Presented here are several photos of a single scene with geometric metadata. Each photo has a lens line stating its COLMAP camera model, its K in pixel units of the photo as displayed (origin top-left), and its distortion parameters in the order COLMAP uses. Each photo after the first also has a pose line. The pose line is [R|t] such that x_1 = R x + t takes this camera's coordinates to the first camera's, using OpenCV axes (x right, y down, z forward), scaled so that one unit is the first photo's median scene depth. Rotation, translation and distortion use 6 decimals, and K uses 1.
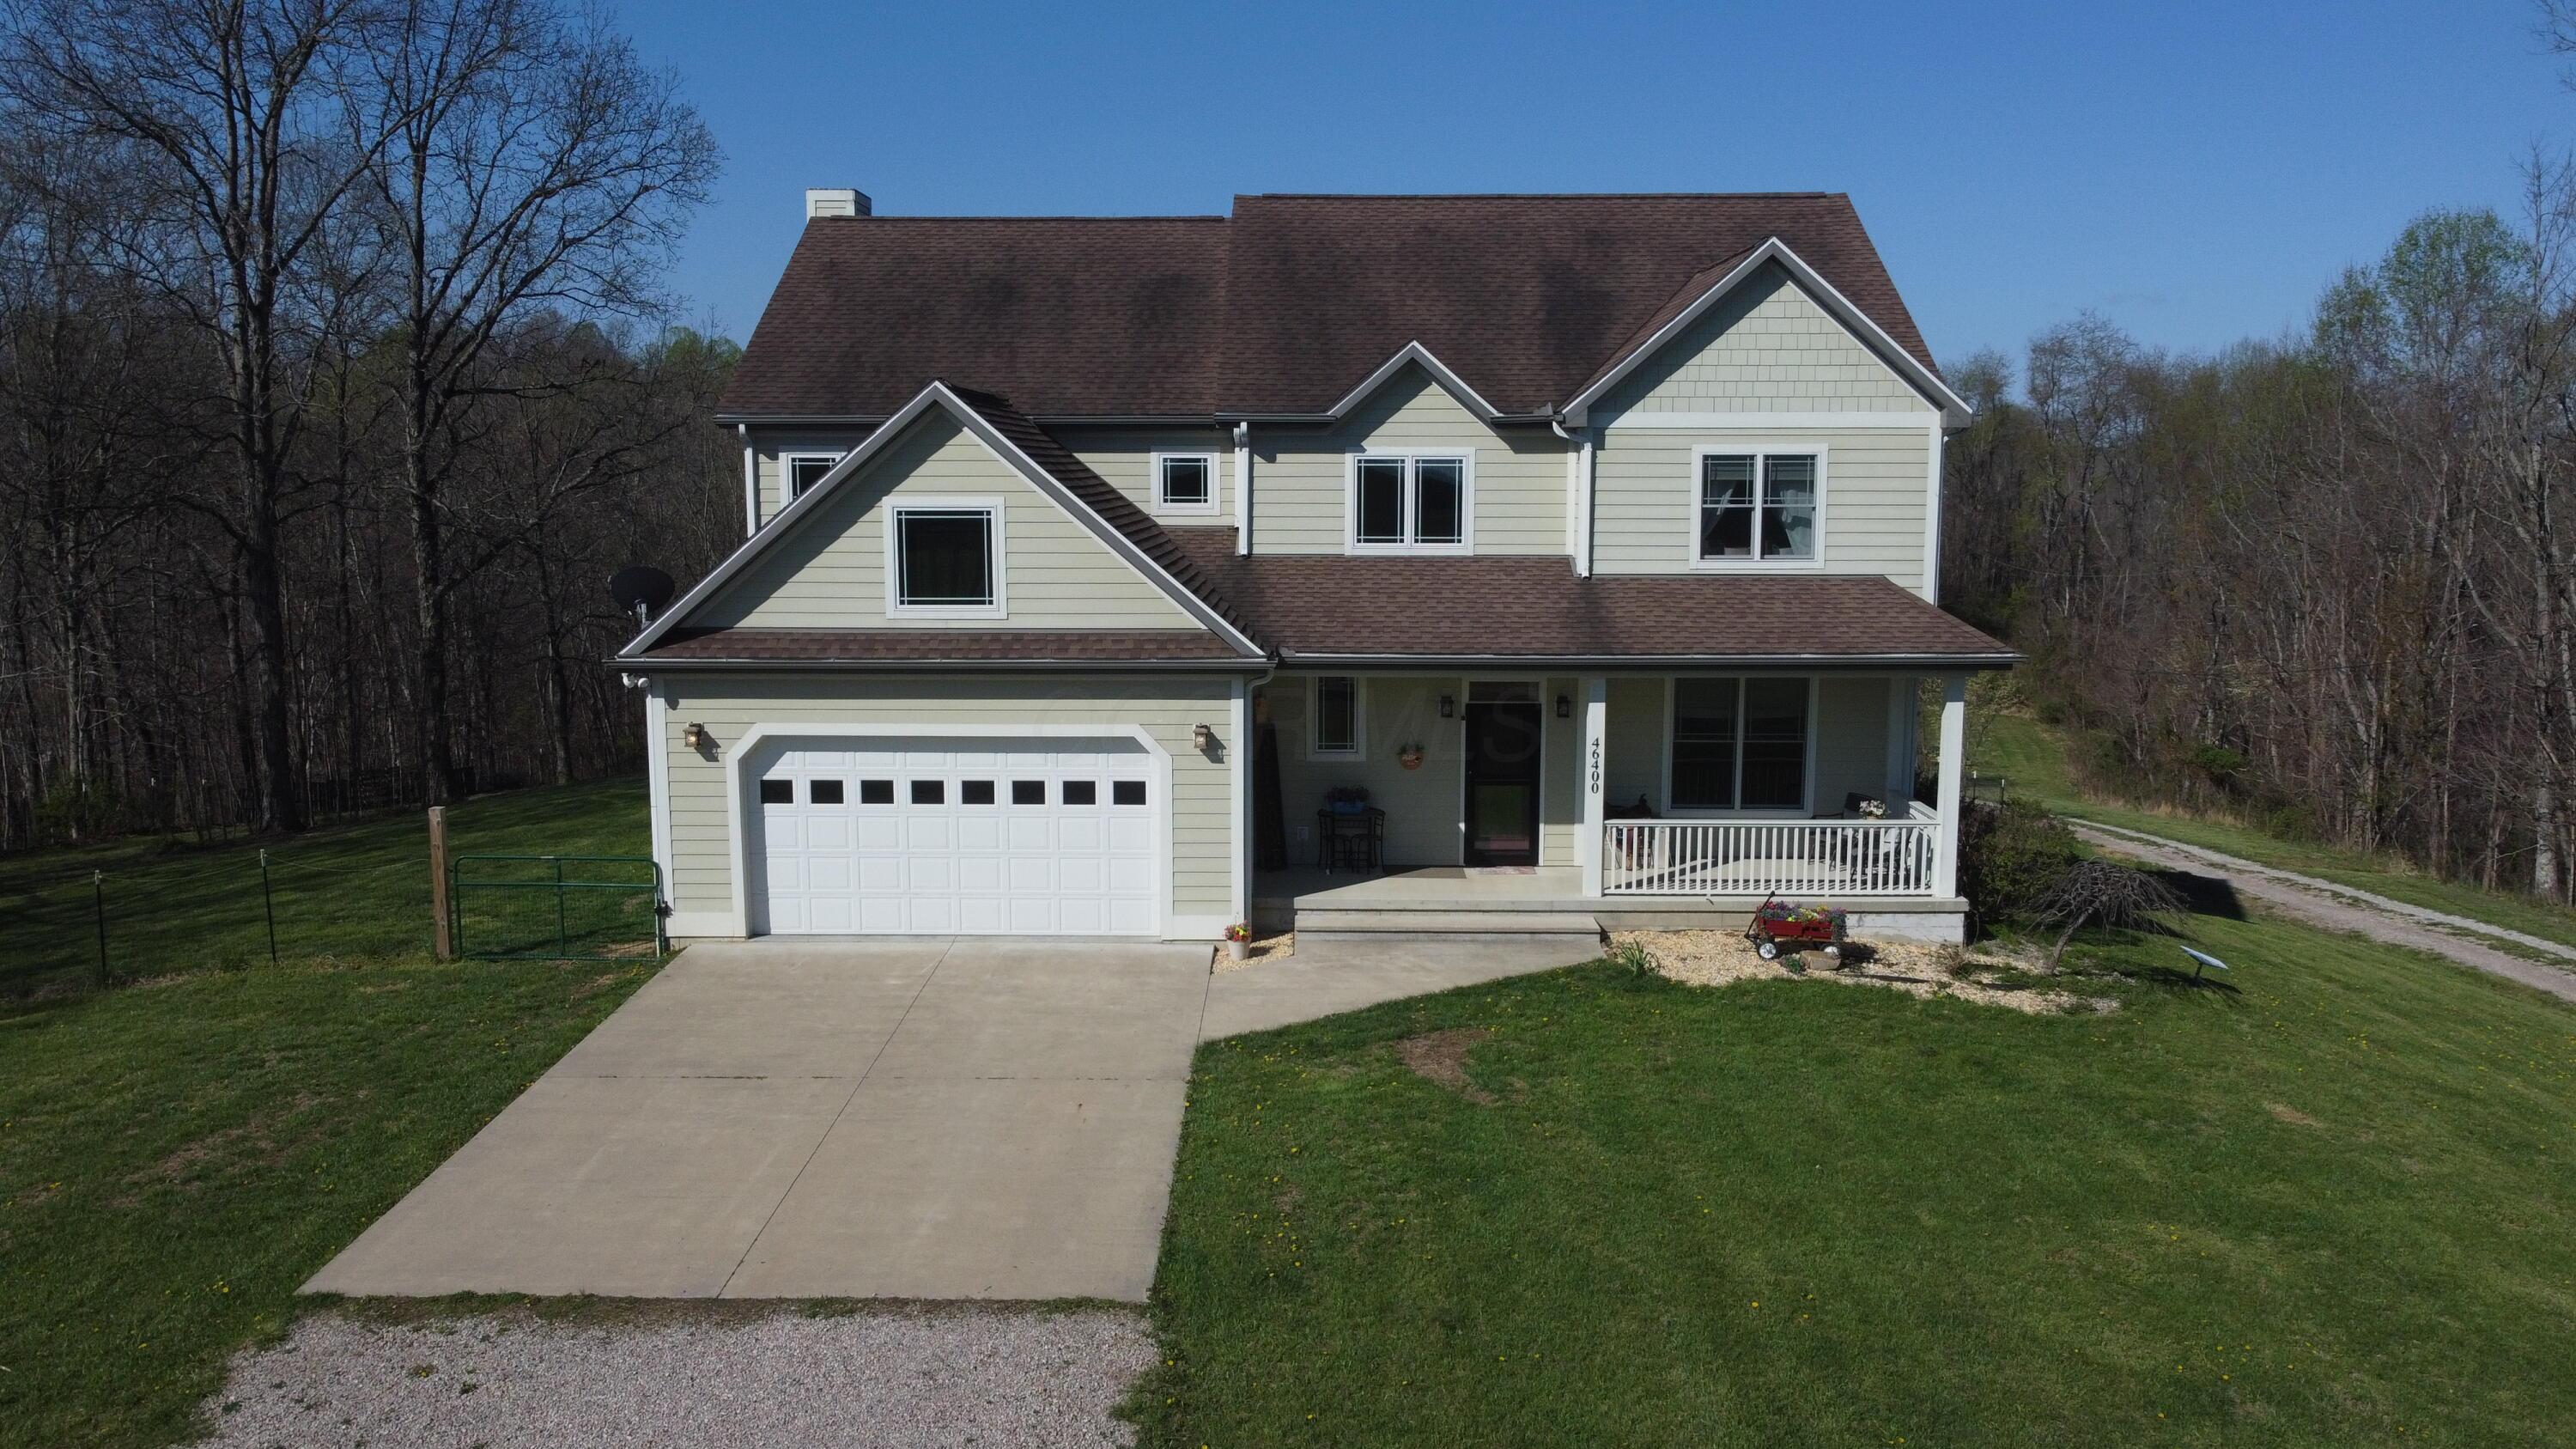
lens RADIAL K [[1956.9, 0, 1288.0], [0, 1956.9, 724.5], [0, 0, 1]] dist [0.003157, -0.004400]
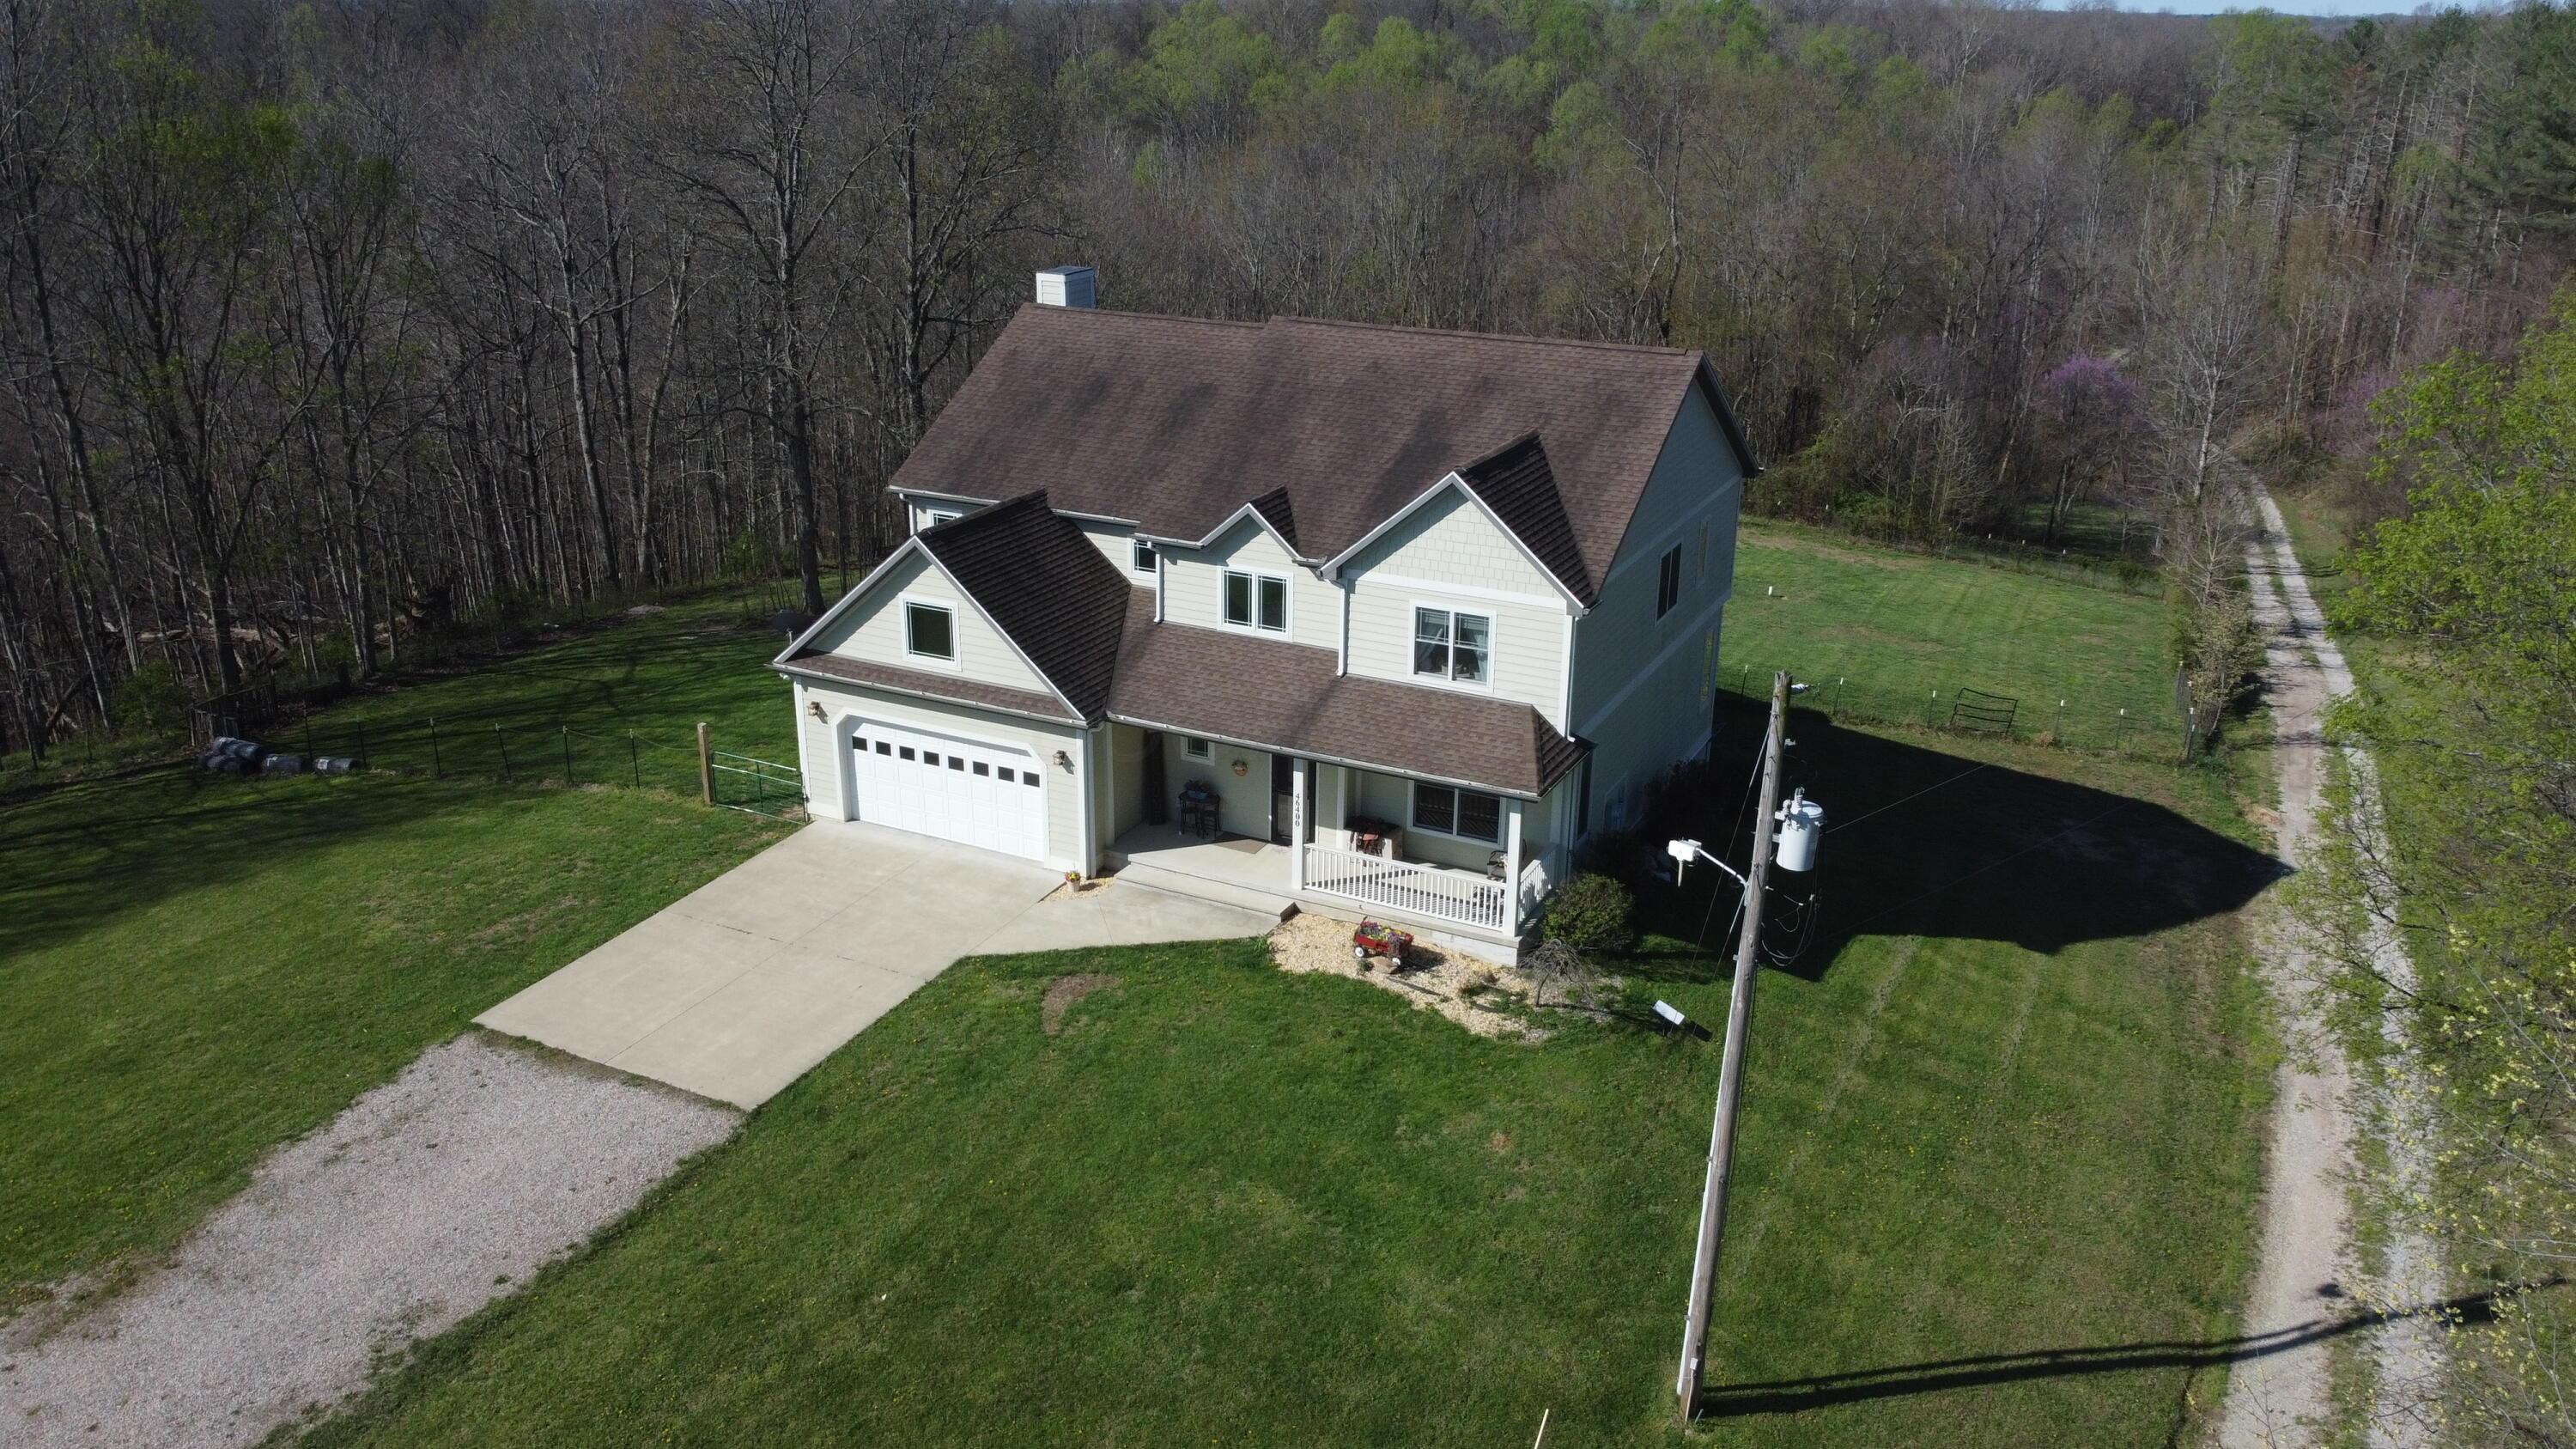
lens RADIAL K [[1956.9, 0, 1288.0], [0, 1956.9, 724.5], [0, 0, 1]] dist [0.003157, -0.004400]
pose [[0.900230, 0.159023, -0.405336, 0.780204], [-0.068552, 0.971074, 0.228725, -0.404726], [0.429984, -0.178118, 0.885092, -0.367307]]
